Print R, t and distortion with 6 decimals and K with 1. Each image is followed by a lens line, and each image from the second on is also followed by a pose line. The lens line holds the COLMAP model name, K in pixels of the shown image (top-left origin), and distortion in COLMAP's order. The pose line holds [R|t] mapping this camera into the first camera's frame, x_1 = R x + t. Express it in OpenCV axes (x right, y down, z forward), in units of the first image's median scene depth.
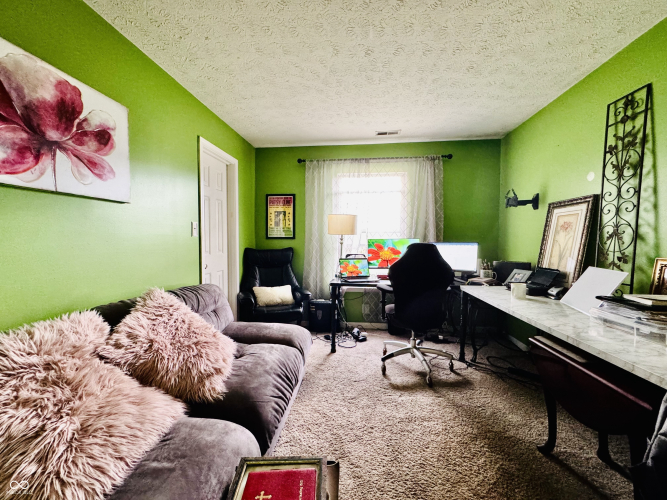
lens RADIAL K [[265.1, 0, 332.8], [0, 265.1, 250.0], [0, 0, 1]] dist [-0.006355, 0.001571]
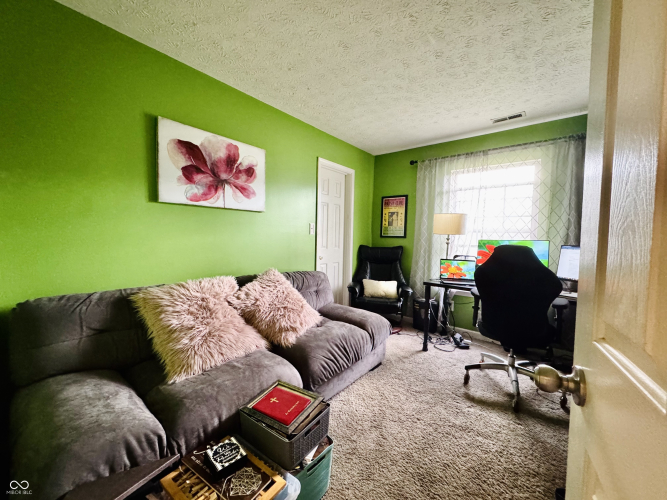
lens RADIAL K [[265.1, 0, 333.3], [0, 265.1, 250.2], [0, 0, 1]] dist [-0.006355, 0.001571]
pose [[0.838294, 0.044866, -0.543369, 0.349217], [-0.041565, 0.998967, 0.018360, -0.000904], [0.543632, 0.007194, 0.839293, -0.058039]]
